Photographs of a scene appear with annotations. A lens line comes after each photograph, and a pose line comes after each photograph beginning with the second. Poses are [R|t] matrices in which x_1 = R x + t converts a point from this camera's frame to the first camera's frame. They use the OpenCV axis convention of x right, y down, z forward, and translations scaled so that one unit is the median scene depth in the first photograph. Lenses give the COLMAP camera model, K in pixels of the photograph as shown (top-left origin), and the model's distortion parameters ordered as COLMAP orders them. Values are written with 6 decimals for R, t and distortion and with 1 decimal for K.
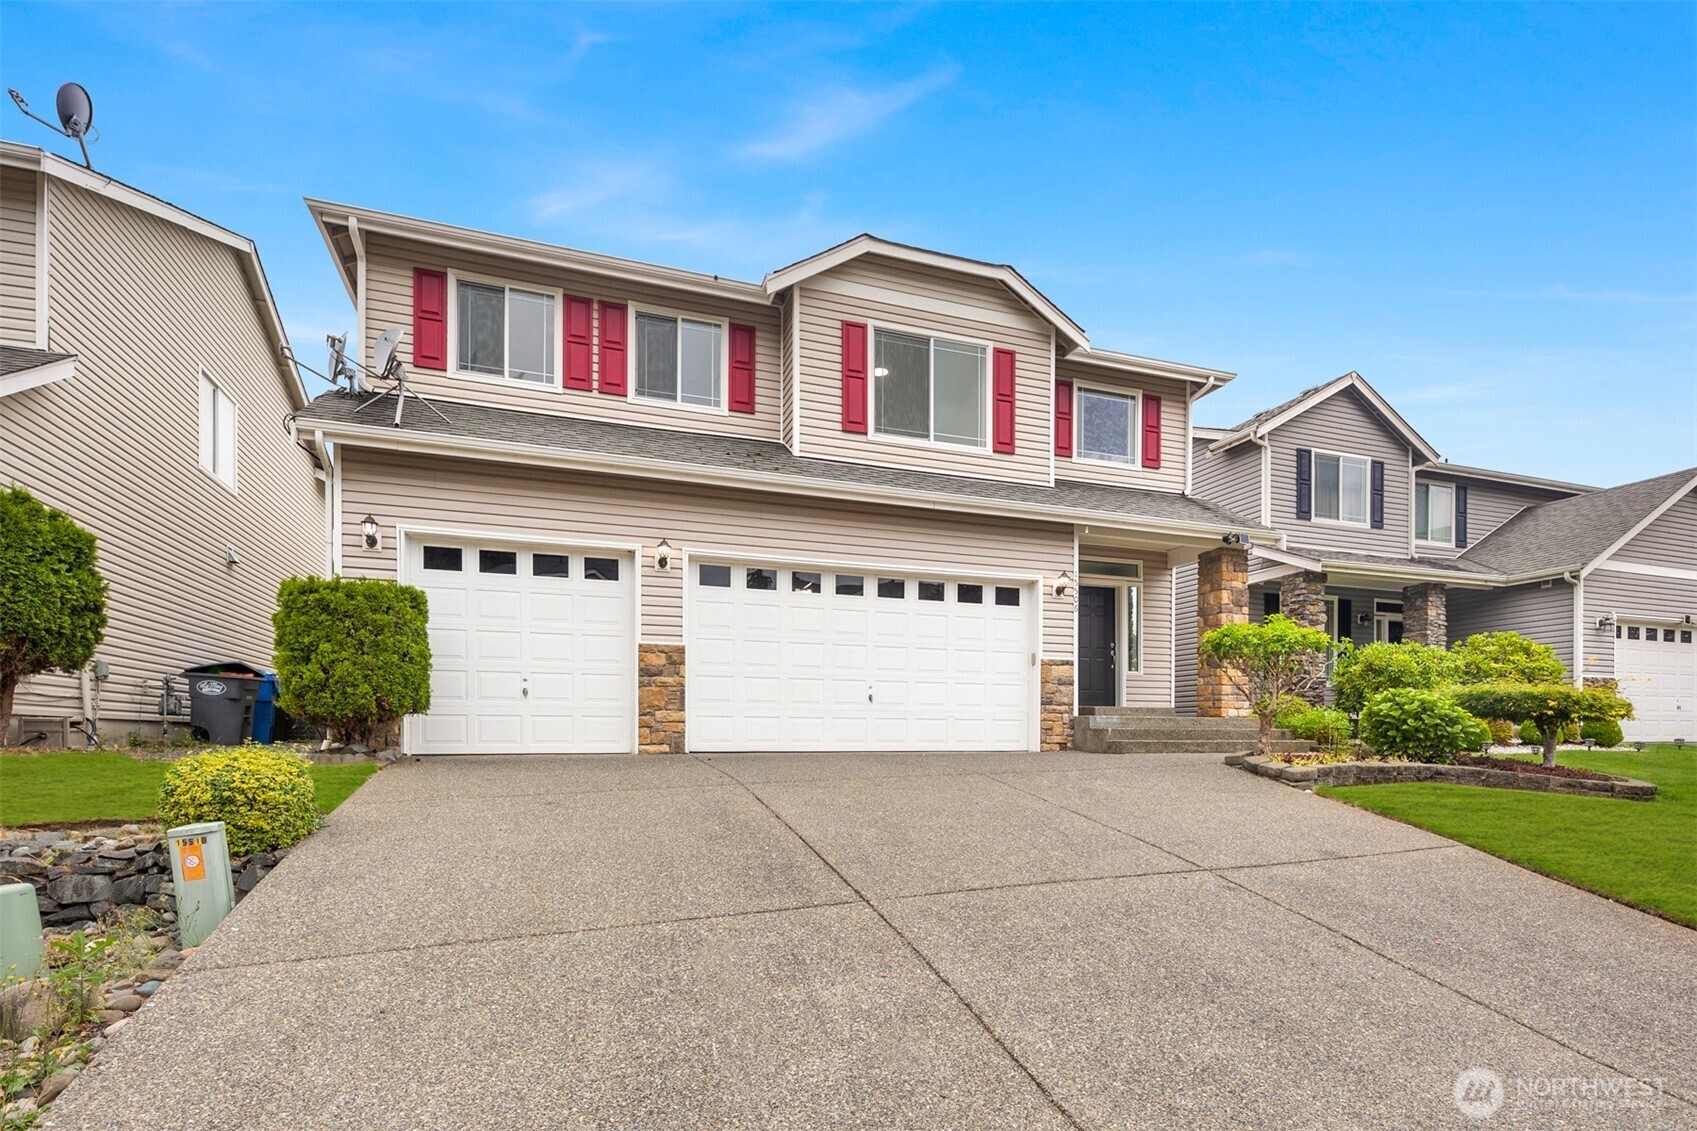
lens RADIAL K [[809.4, 0, 848.9], [0, 809.4, 740.9], [0, 0, 1]] dist [-0.001354, -0.001131]
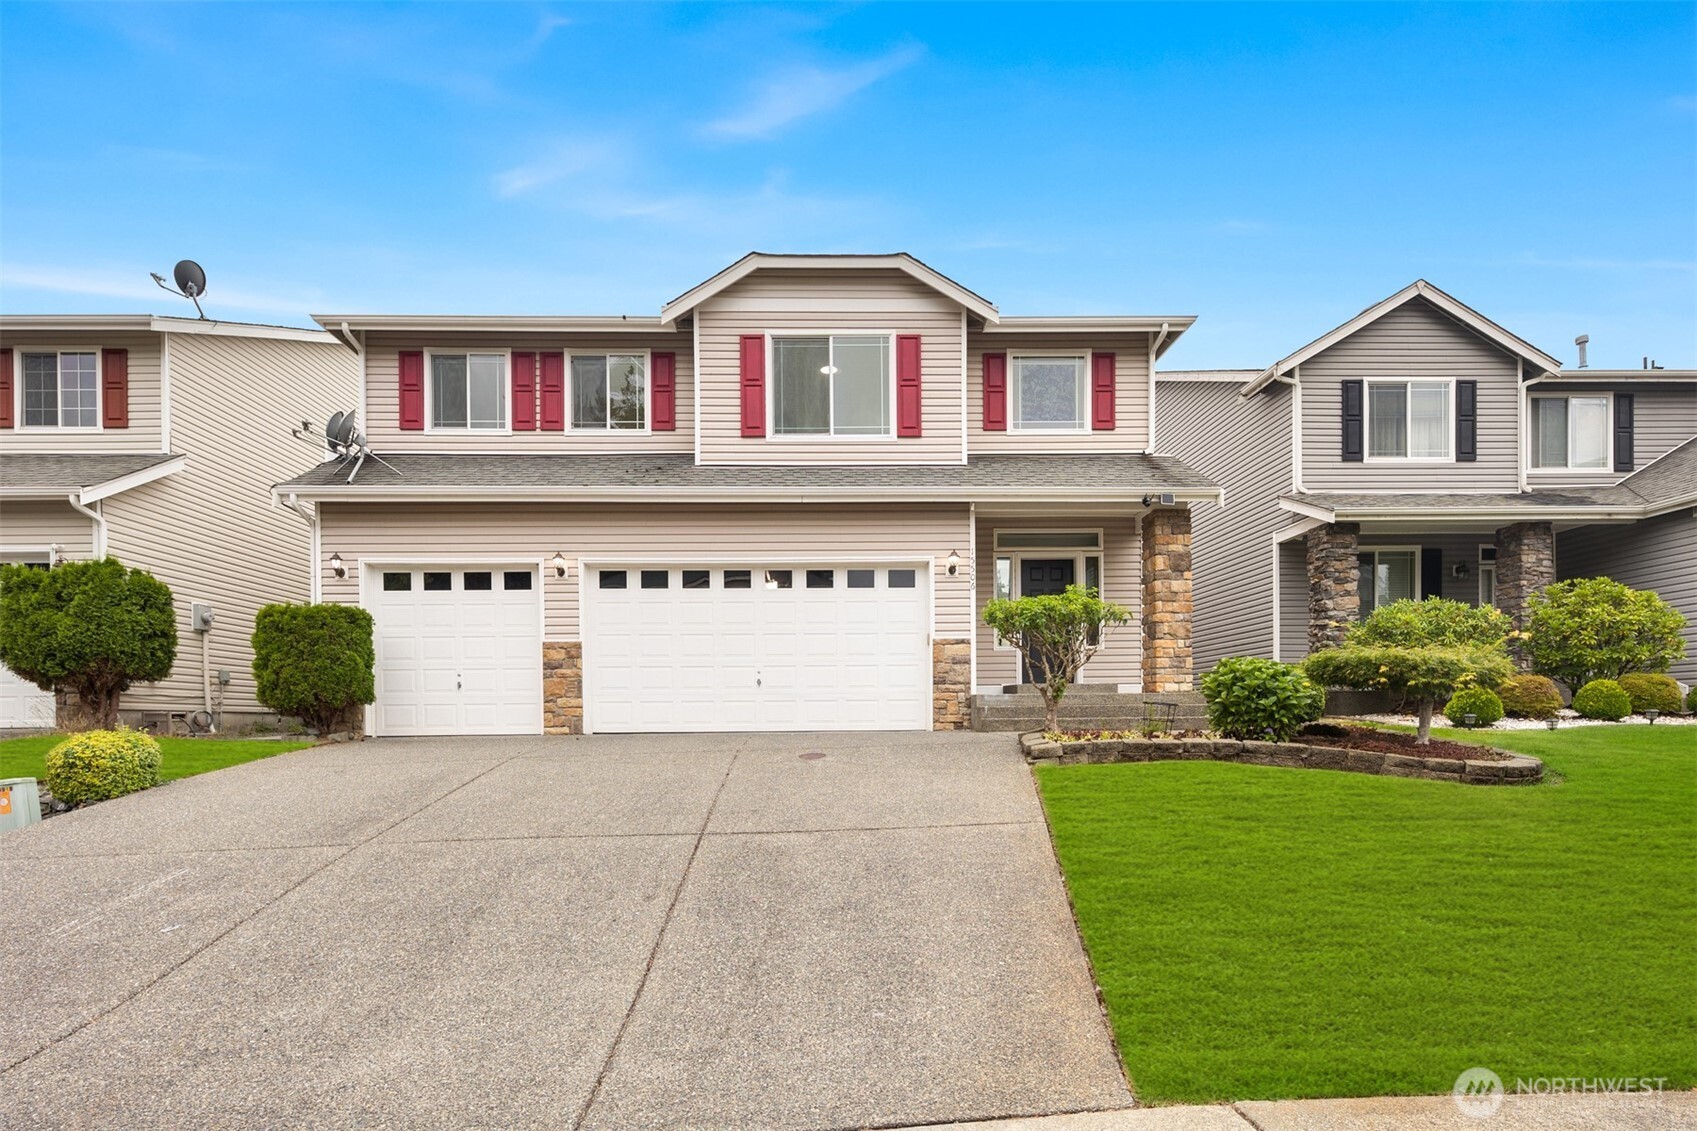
lens RADIAL K [[816.0, 0, 845.2], [0, 816.0, 728.3], [0, 0, 1]] dist [-0.000784, -0.000760]
pose [[0.951094, -0.008372, -0.308788, 0.457552], [0.009877, 0.999946, 0.003312, 0.006021], [0.308743, -0.006200, 0.951125, -0.001458]]
